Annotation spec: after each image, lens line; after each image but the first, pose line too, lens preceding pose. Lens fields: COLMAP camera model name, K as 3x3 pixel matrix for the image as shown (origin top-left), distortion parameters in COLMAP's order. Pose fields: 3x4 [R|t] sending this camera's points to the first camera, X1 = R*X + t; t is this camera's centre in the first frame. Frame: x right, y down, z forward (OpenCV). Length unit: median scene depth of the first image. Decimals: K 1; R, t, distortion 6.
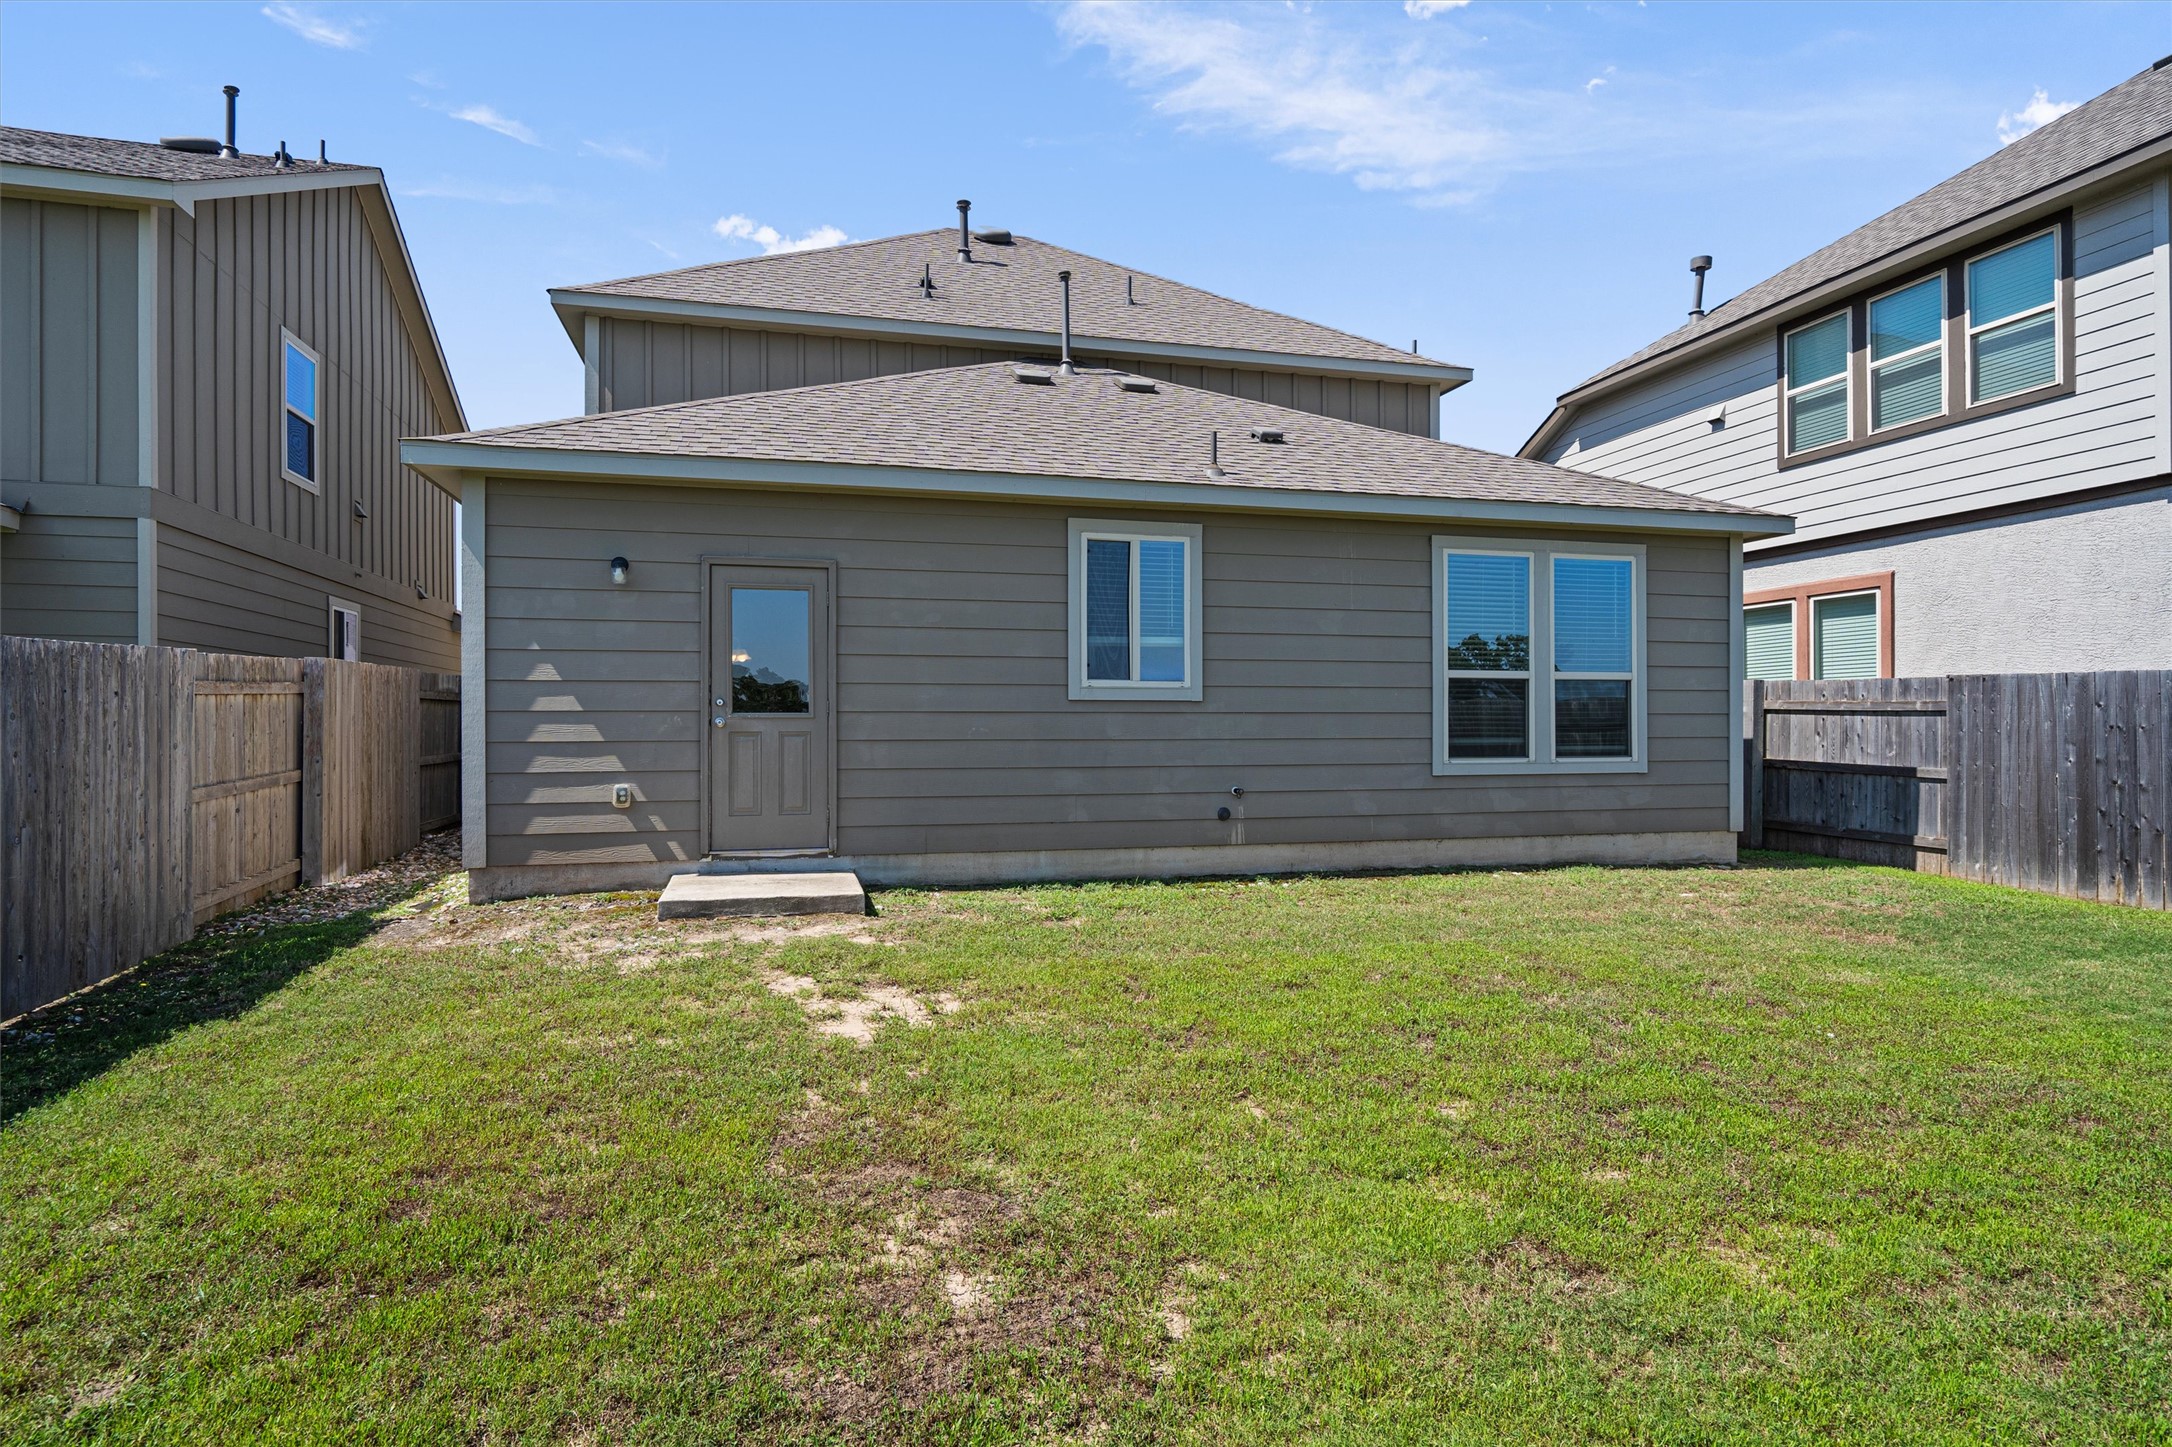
lens RADIAL K [[1070.4, 0, 1085.8], [0, 1070.4, 723.9], [0, 0, 1]] dist [-0.002048, -0.000469]
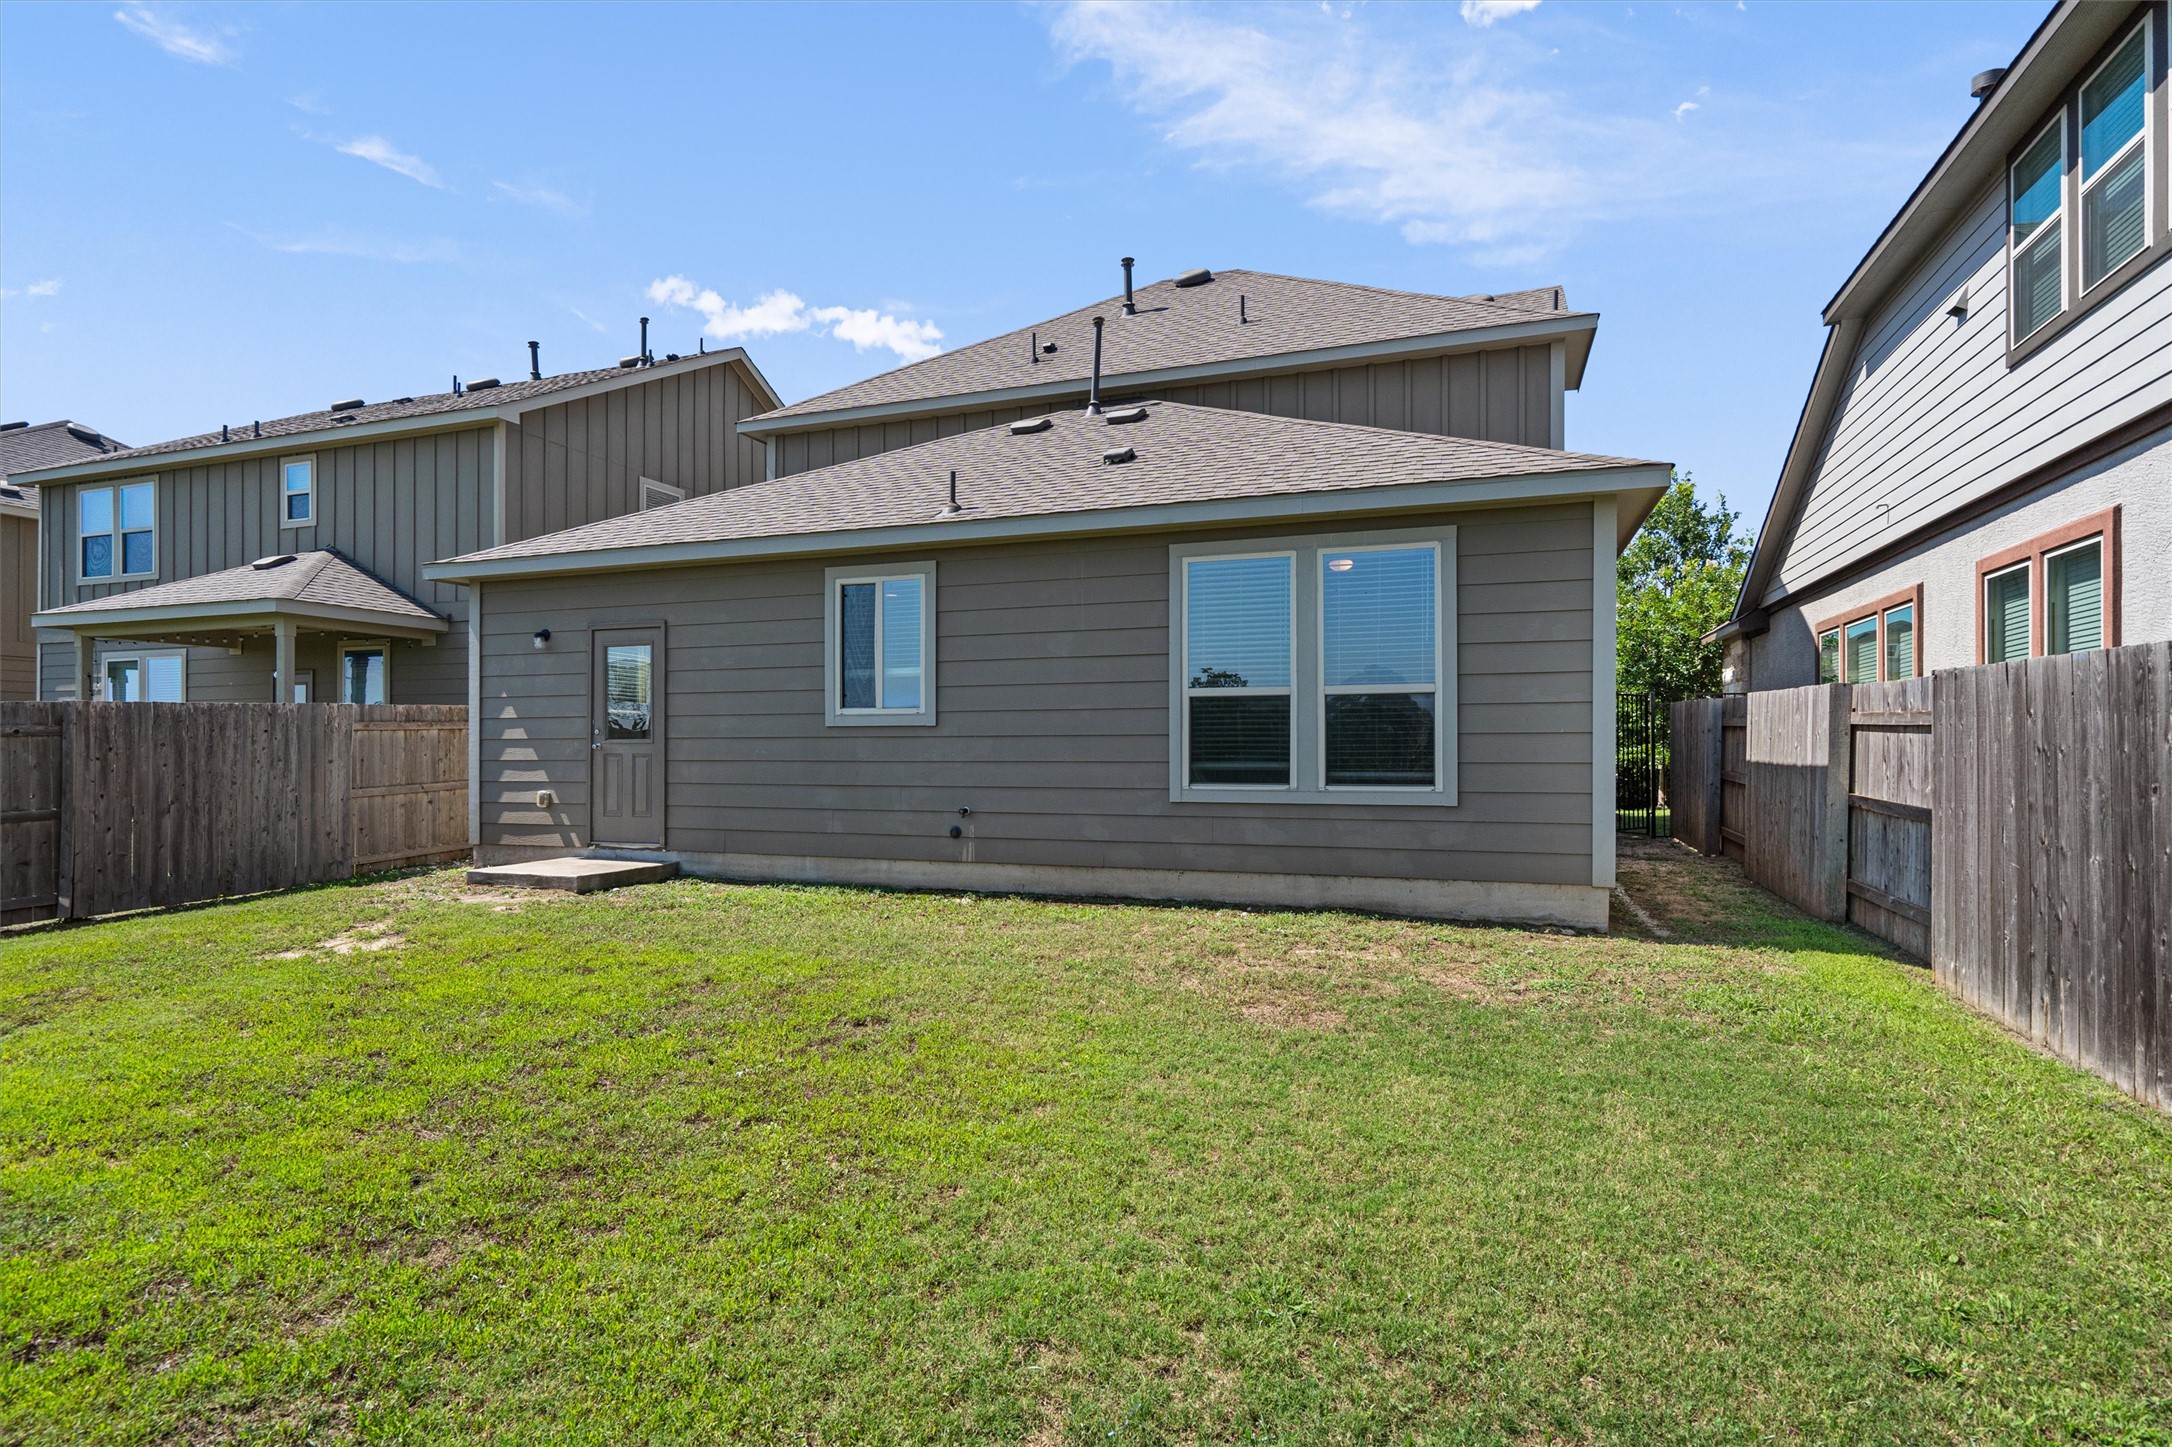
lens RADIAL K [[1039.9, 0, 1089.8], [0, 1039.9, 735.1], [0, 0, 1]] dist [-0.001337, 0.001698]
pose [[0.838979, -0.007709, -0.544109, 0.801115], [0.002142, 0.999939, -0.010865, -0.000263], [0.544159, 0.007950, 0.838944, 0.210271]]
